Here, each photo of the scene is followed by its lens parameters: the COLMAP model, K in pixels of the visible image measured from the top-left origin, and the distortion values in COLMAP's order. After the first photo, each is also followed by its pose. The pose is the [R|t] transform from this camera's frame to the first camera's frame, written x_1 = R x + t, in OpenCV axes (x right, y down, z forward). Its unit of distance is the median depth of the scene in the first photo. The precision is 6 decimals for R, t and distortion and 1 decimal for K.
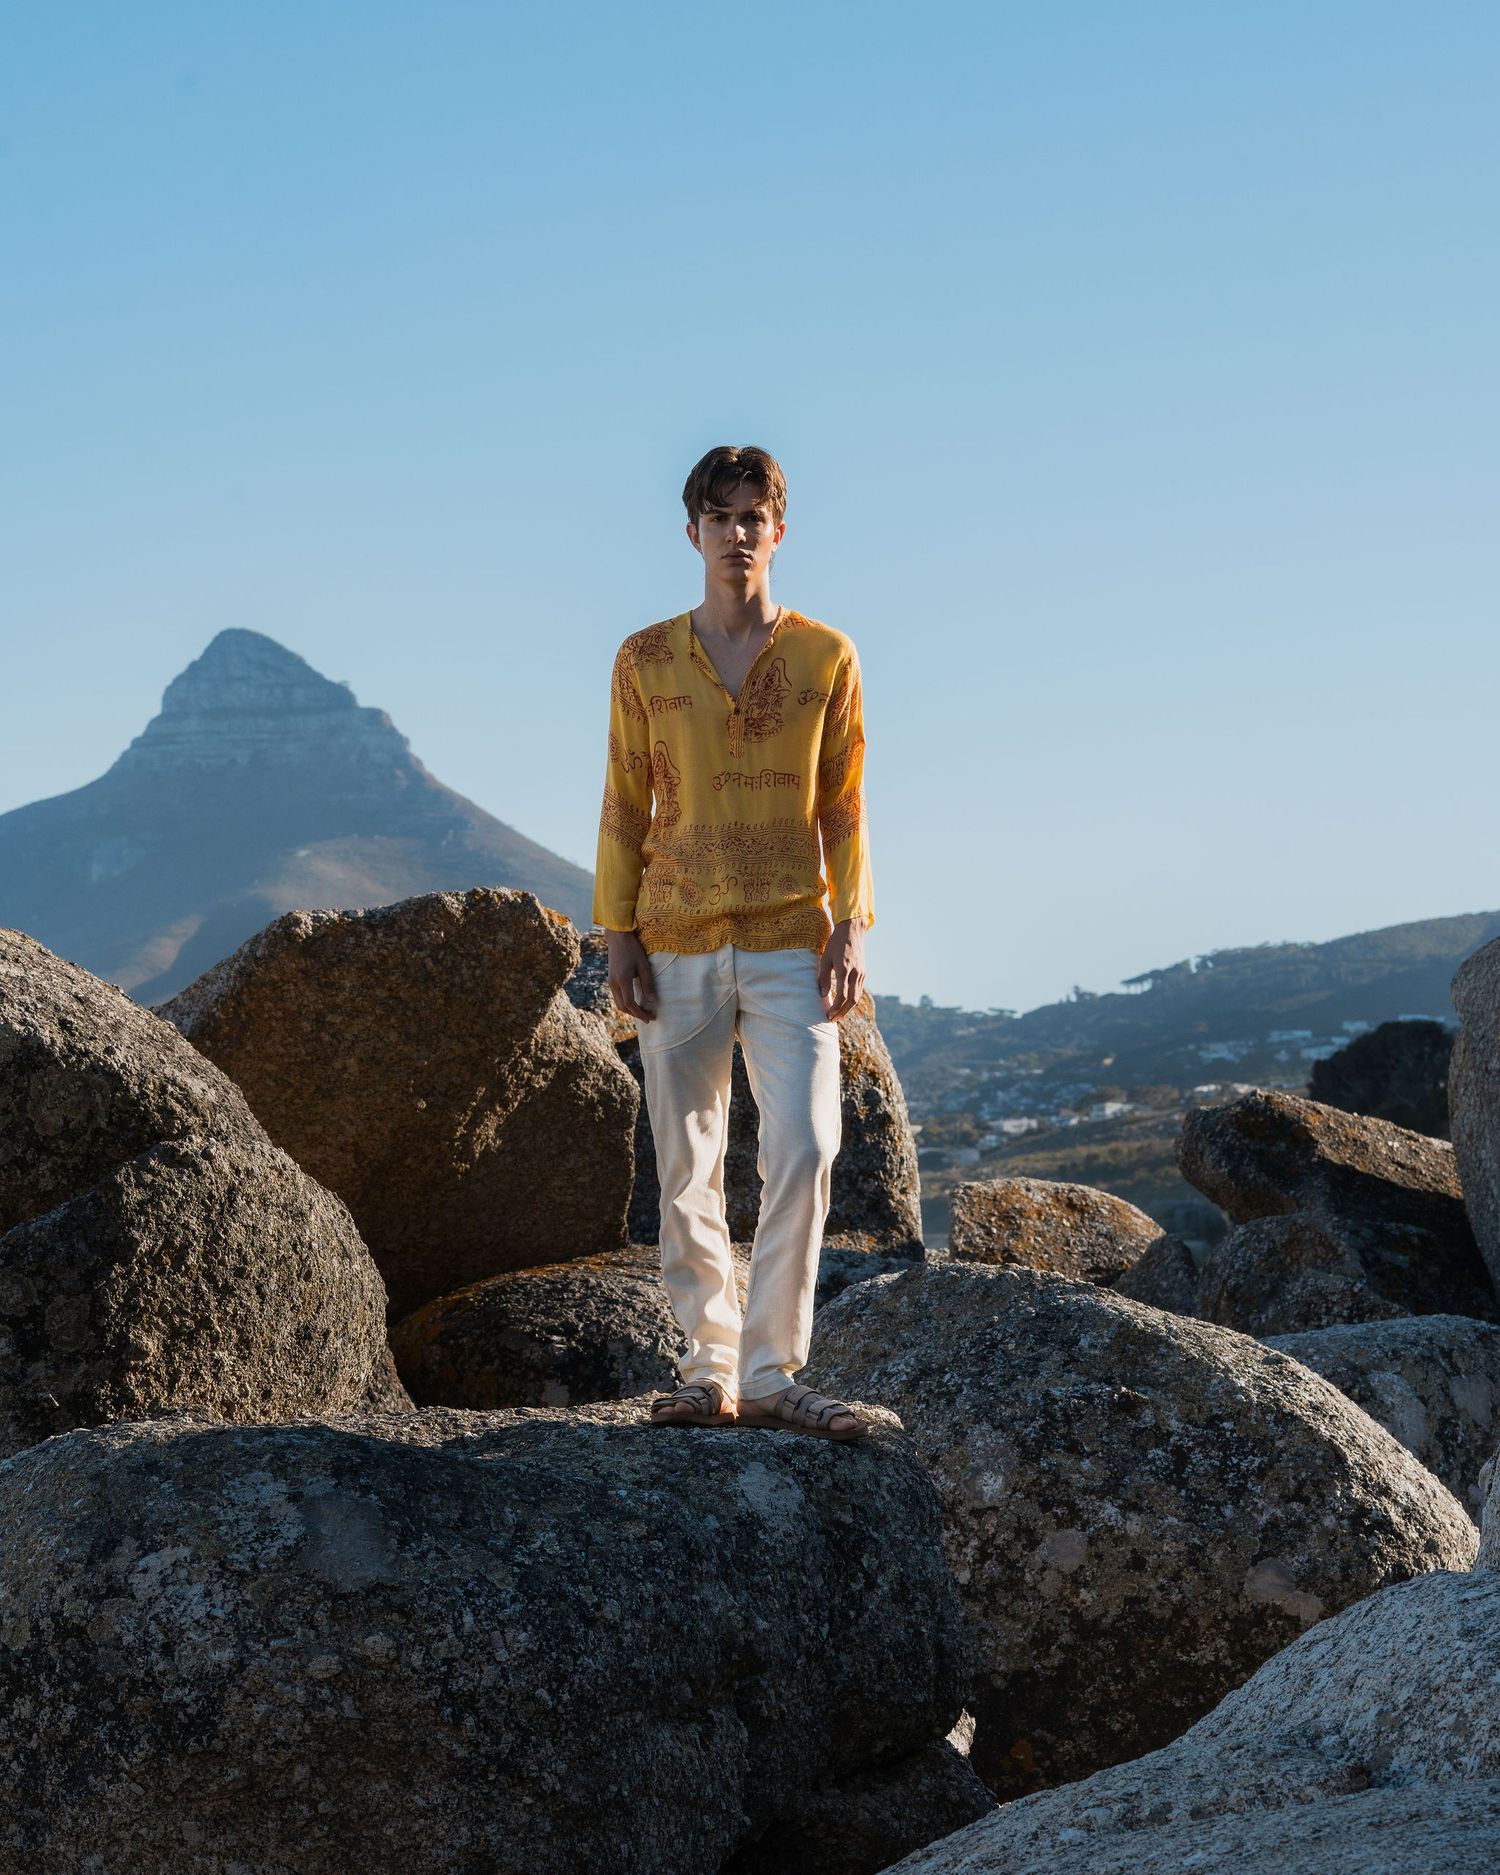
lens RADIAL K [[5139.1, 0, 750.0], [0, 5139.1, 937.5], [0, 0, 1]] dist [-0.061146, 0.105744]
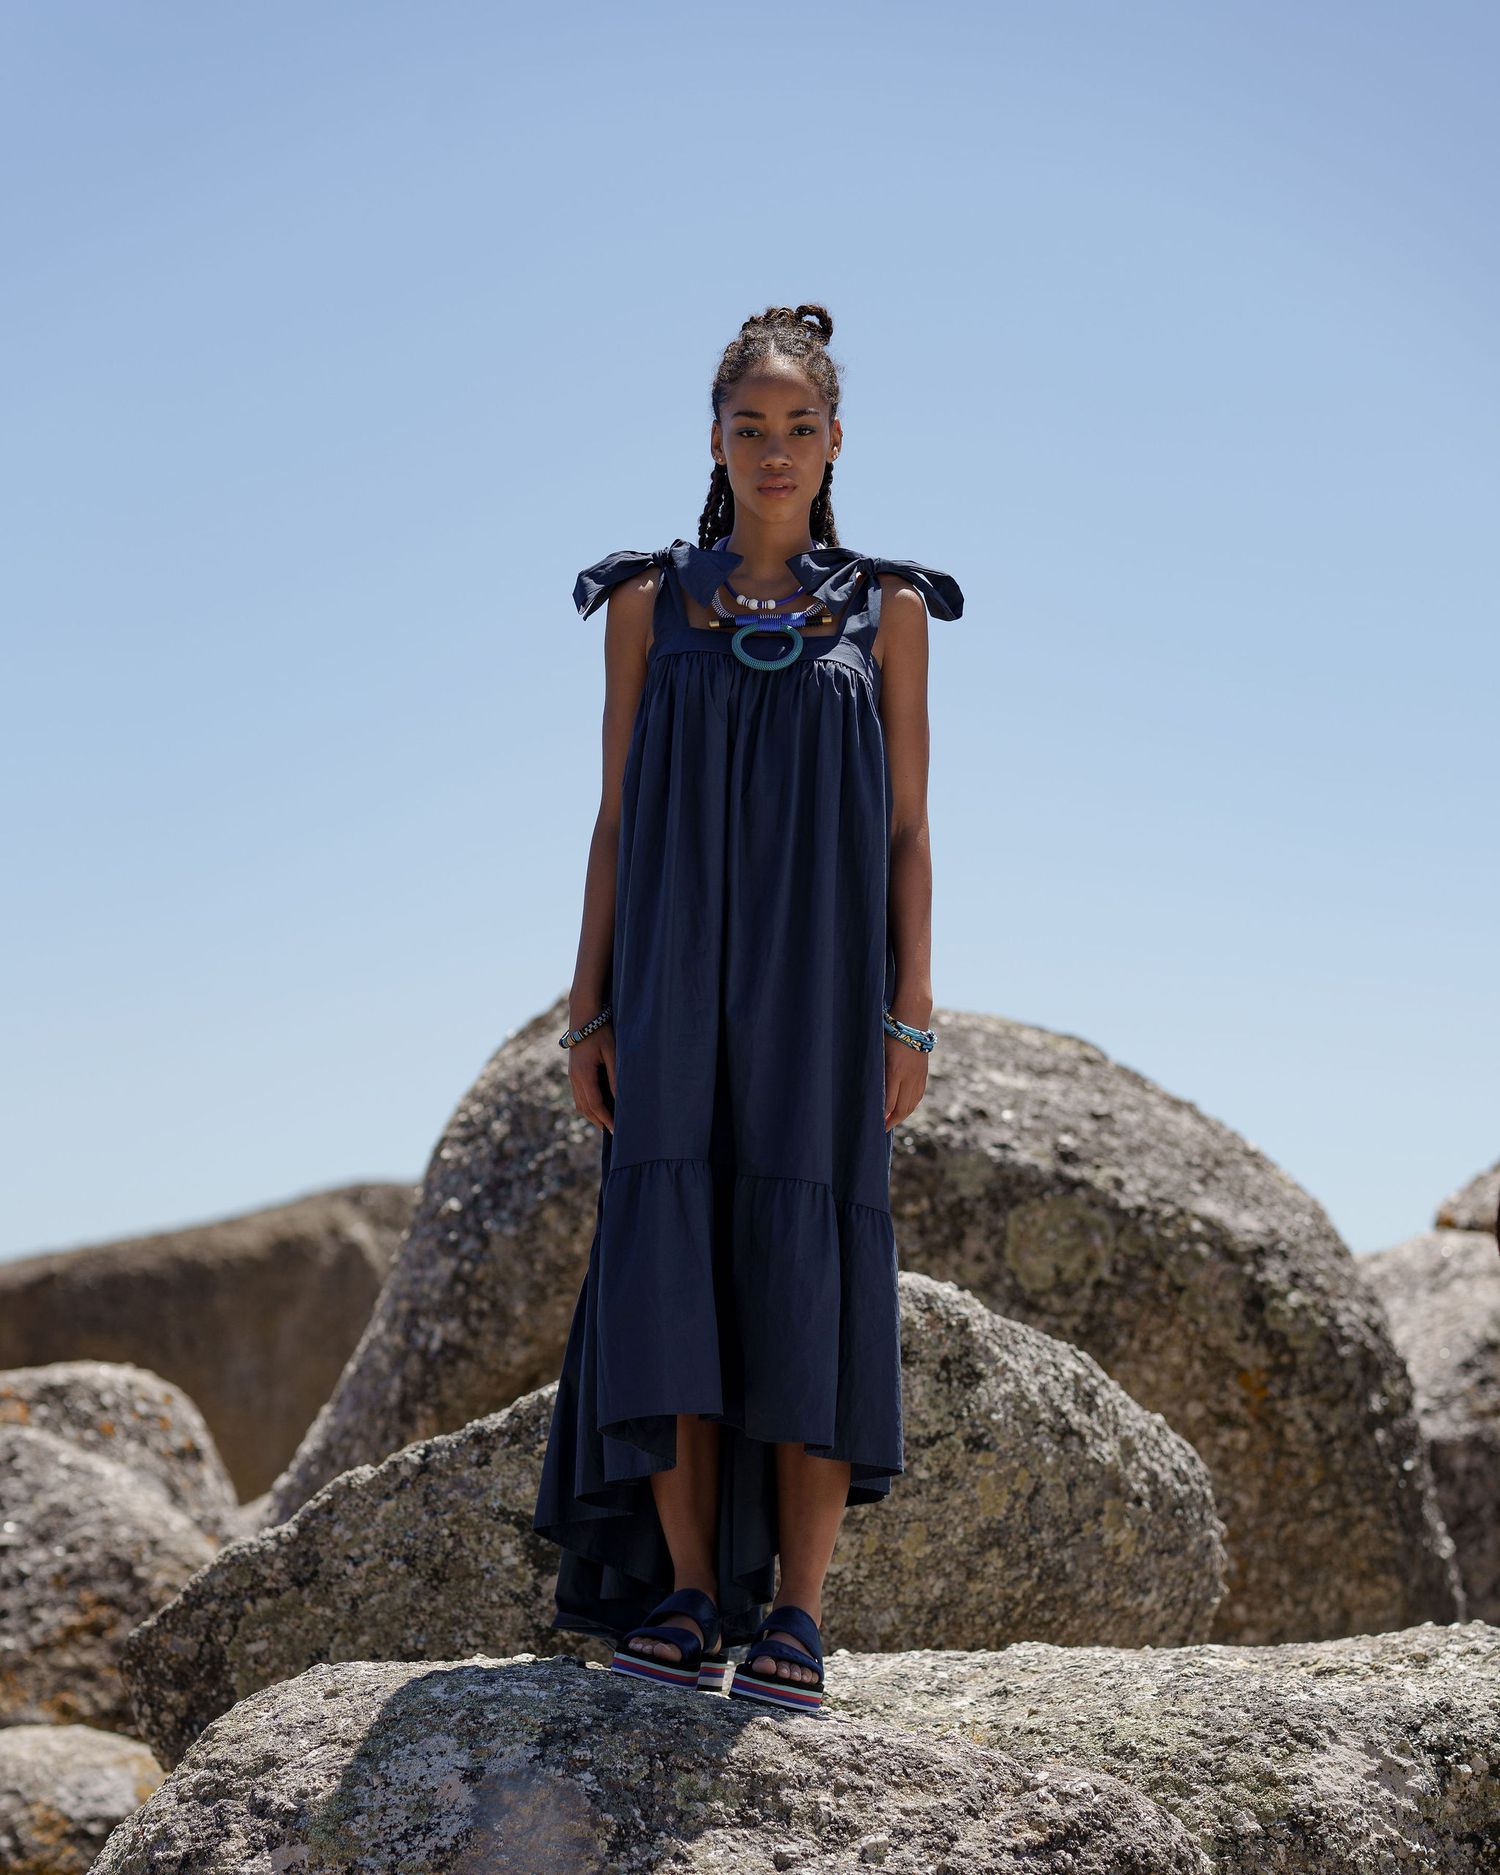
lens RADIAL K [[5313.4, 0, 750.0], [0, 5313.4, 937.5], [0, 0, 1]] dist [-0.033883, -0.040192]
pose [[0.917095, -0.040371, -0.396619, 0.225496], [0.024870, 0.998715, -0.044151, 0.030192], [0.397892, 0.030627, 0.916921, 0.365570]]
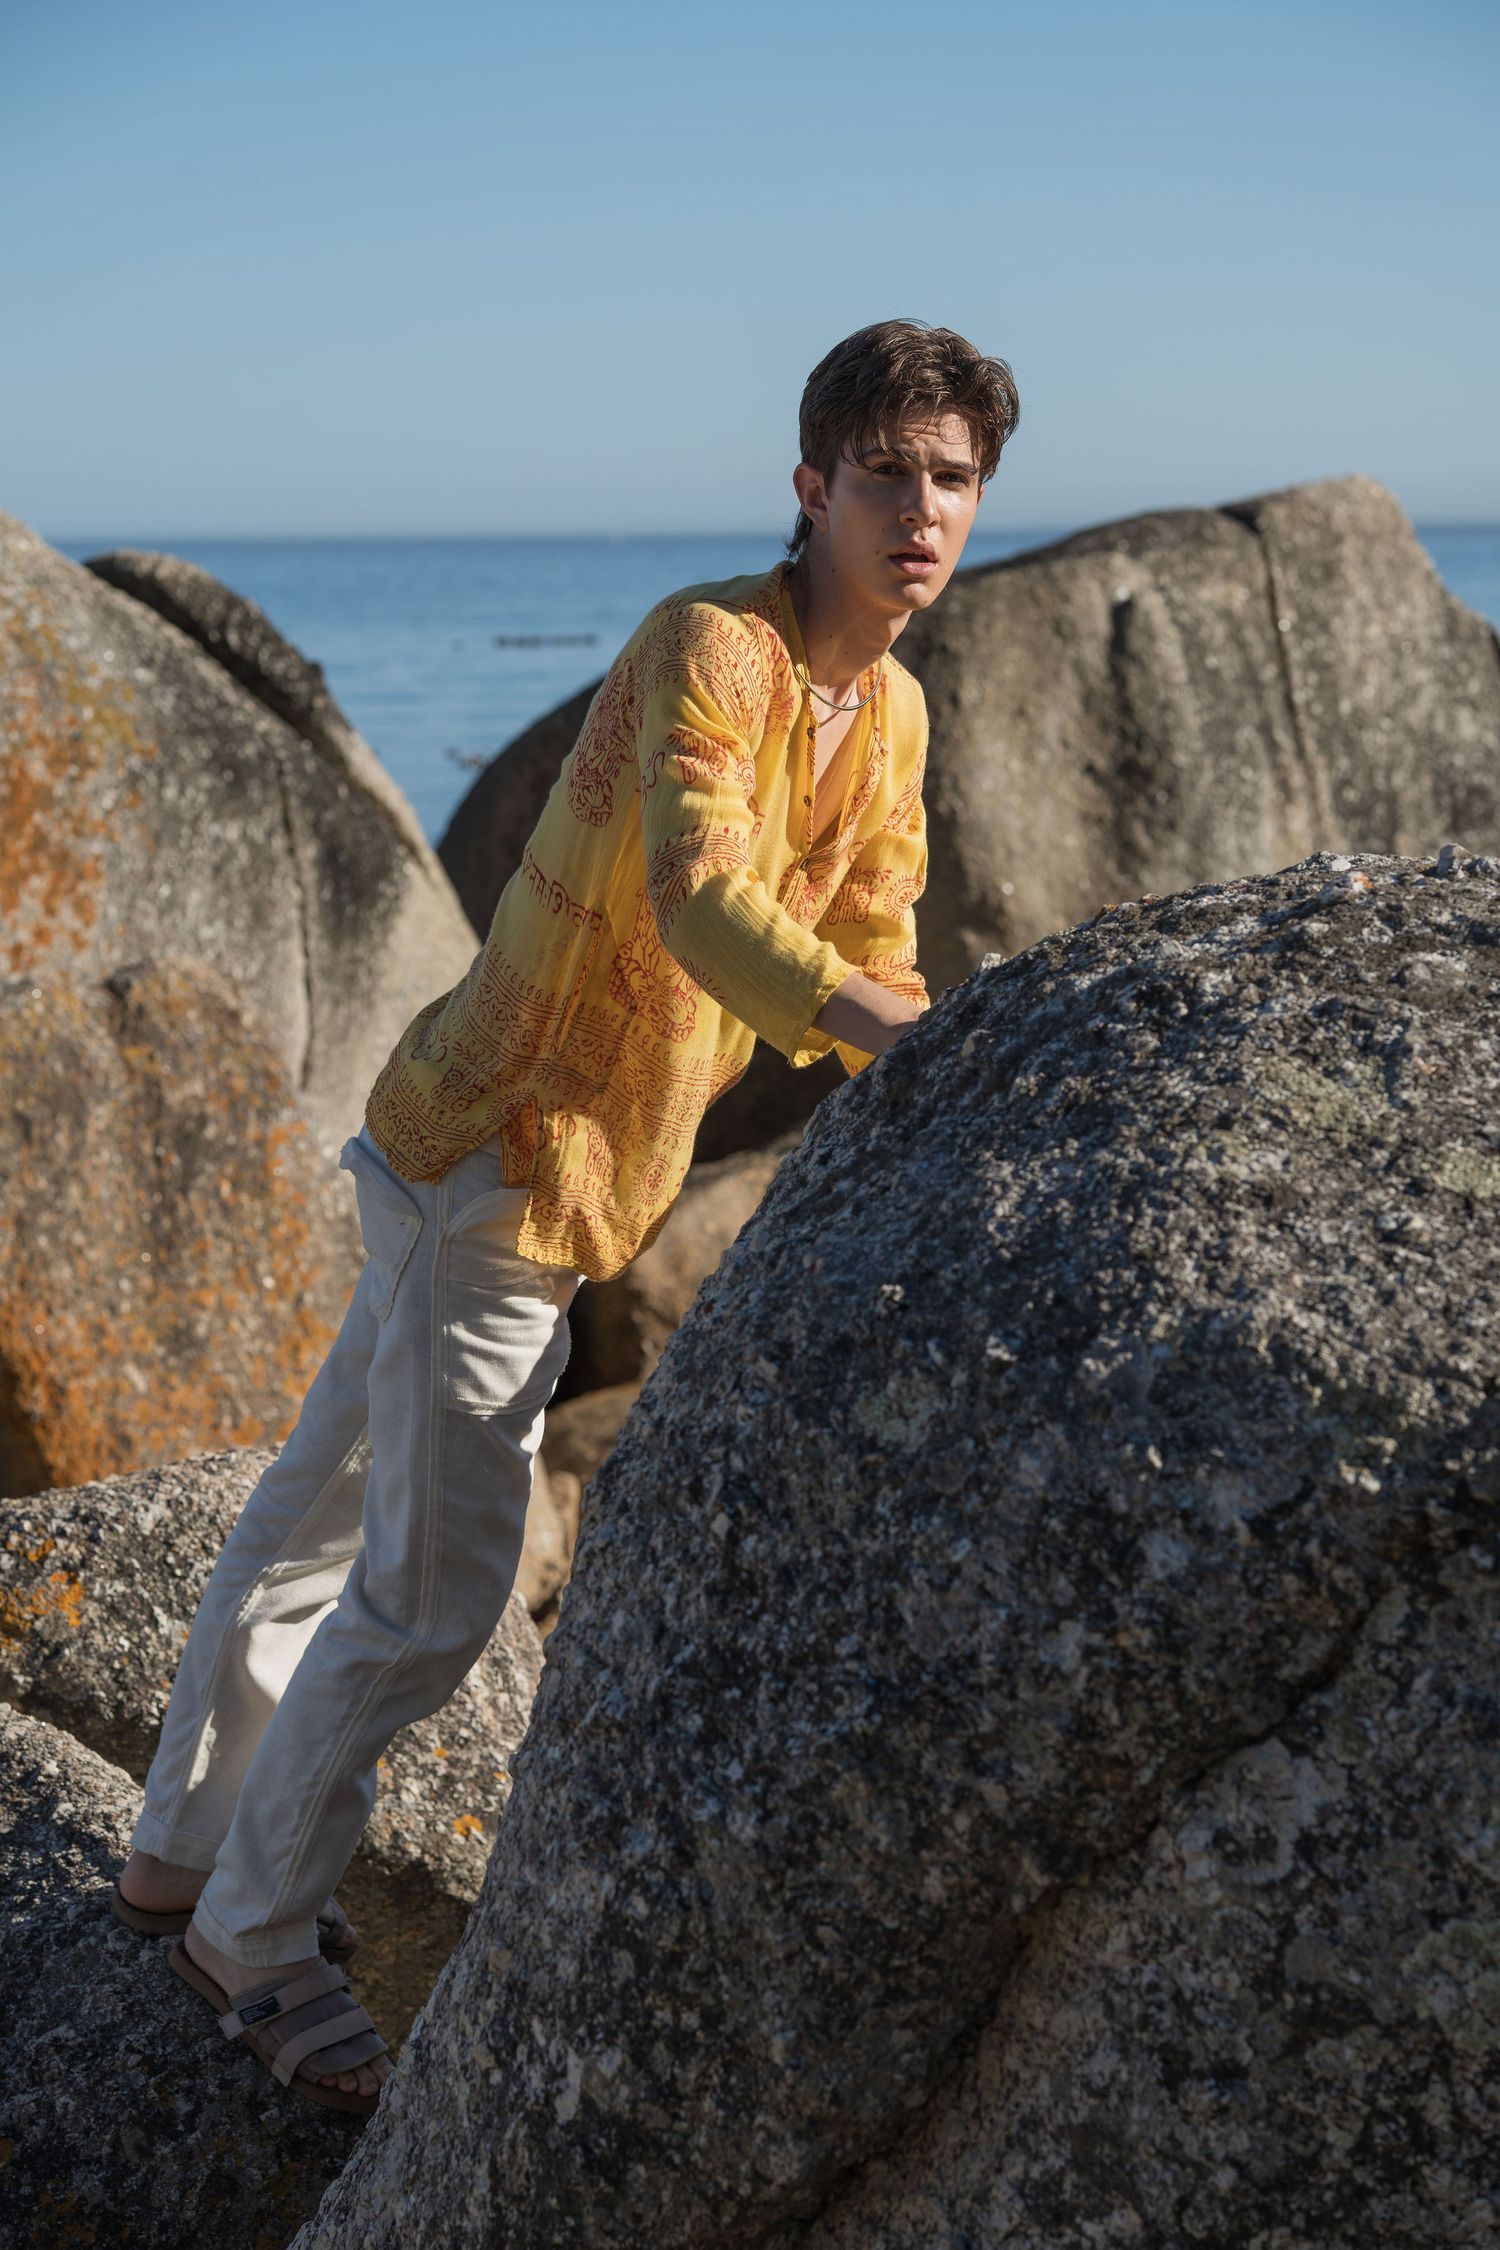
lens RADIAL K [[5411.8, 0, 750.0], [0, 5411.8, 1125.0], [0, 0, 1]] dist [0.159861, 0.061795]
pose [[0.835199, 0.020354, -0.549571, -0.080390], [0.066913, 0.988130, 0.138285, -0.077327], [0.545862, -0.152269, 0.823923, 1.134070]]
